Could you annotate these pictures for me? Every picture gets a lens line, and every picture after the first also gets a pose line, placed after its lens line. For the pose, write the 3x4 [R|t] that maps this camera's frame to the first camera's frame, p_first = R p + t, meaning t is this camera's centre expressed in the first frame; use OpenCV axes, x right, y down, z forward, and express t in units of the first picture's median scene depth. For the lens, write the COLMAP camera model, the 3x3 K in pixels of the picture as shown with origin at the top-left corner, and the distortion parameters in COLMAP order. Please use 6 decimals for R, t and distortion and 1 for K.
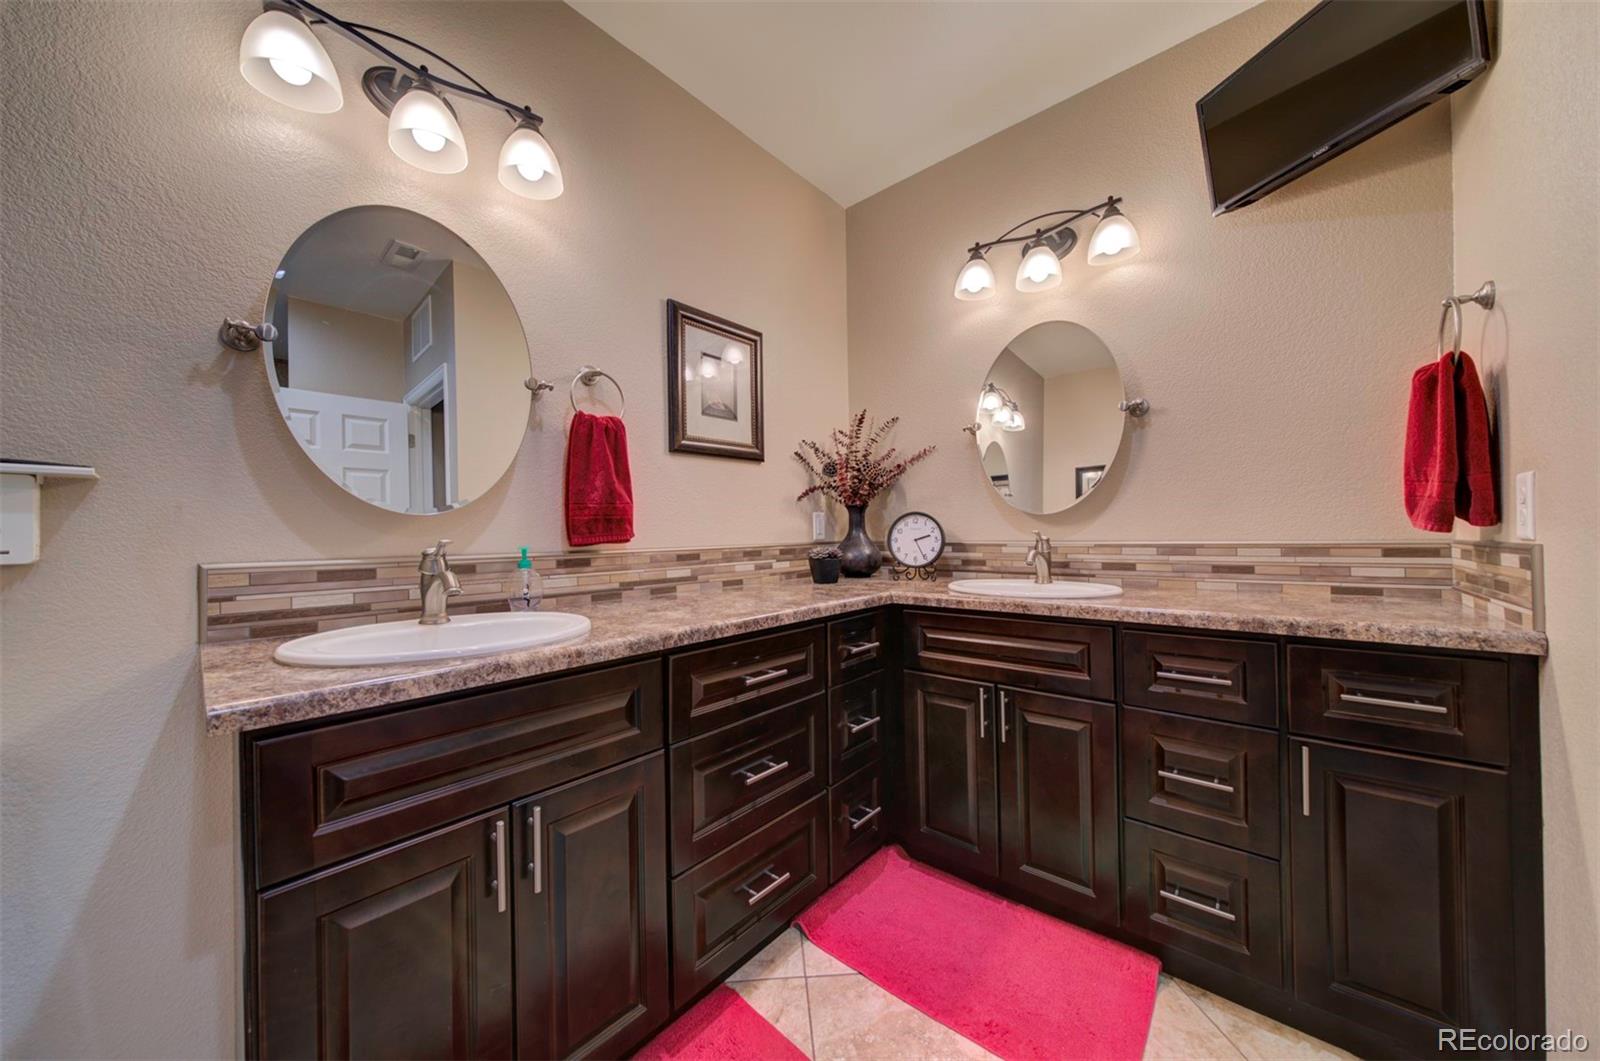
lens RADIAL K [[540.3, 0, 806.7], [0, 540.3, 527.2], [0, 0, 1]] dist [-0.006439, -0.000359]
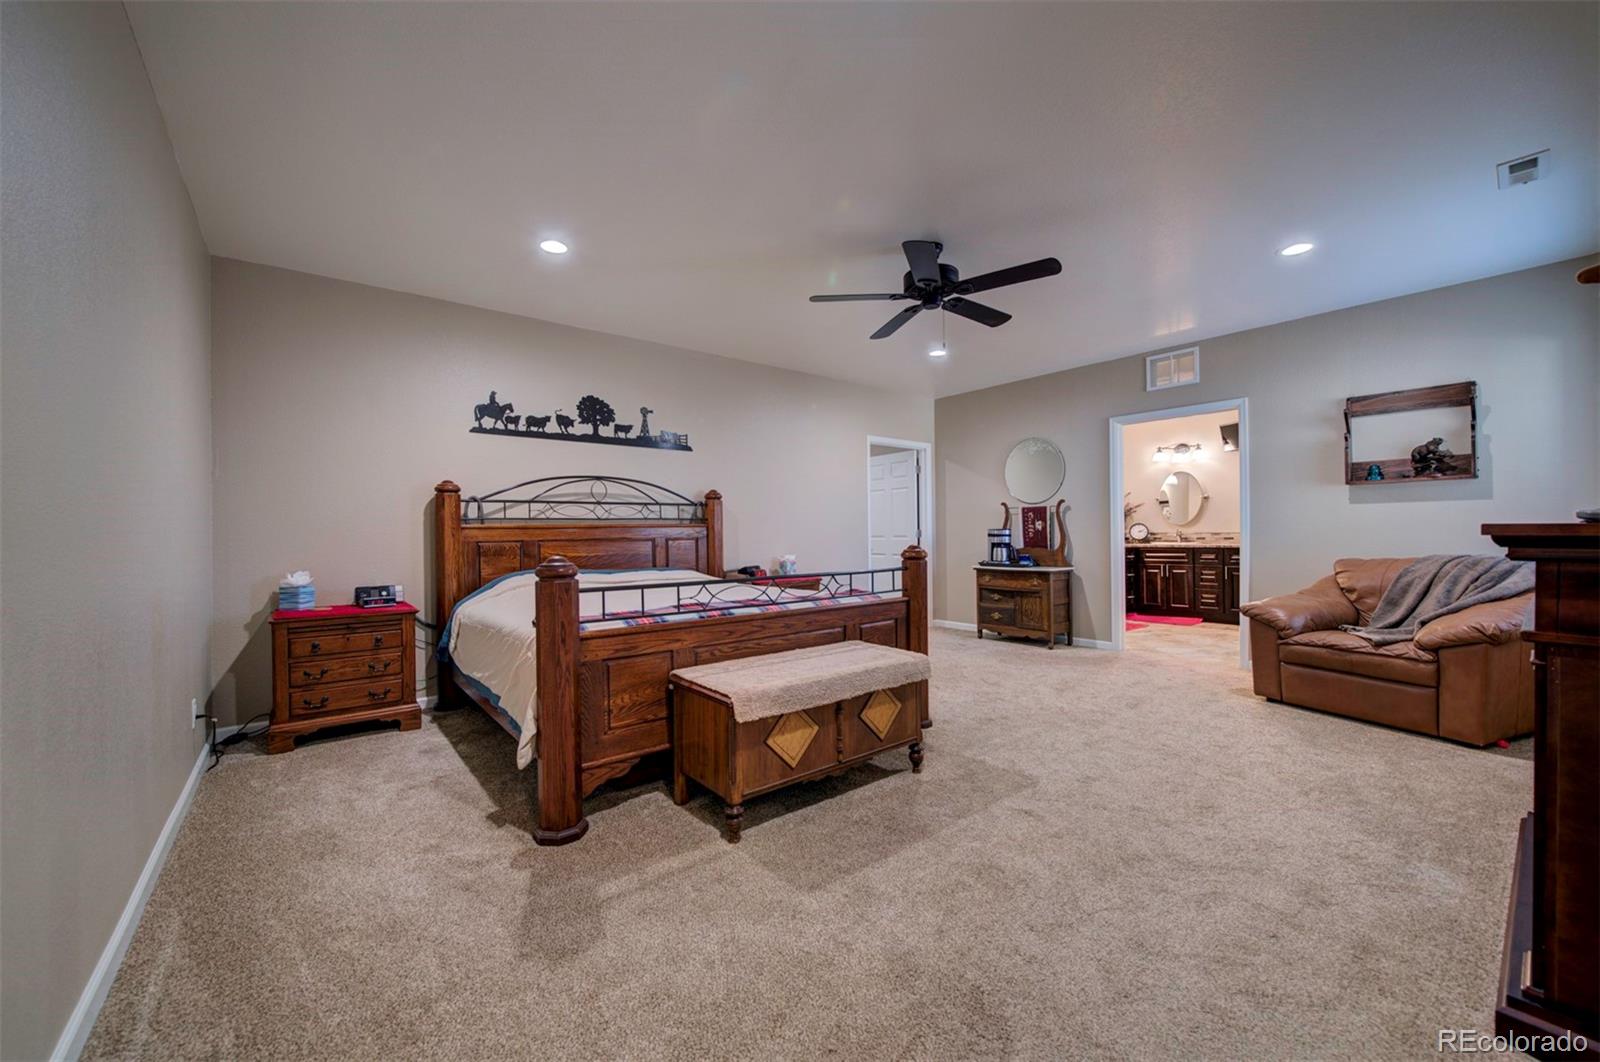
lens RADIAL K [[630.0, 0, 791.6], [0, 630.0, 529.6], [0, 0, 1]] dist [-0.003615, 0.000674]
pose [[0.984033, 0.009054, -0.177756, -1.521247], [-0.007288, 0.999917, 0.010584, -0.017117], [0.177837, -0.009119, 0.984018, -4.009648]]
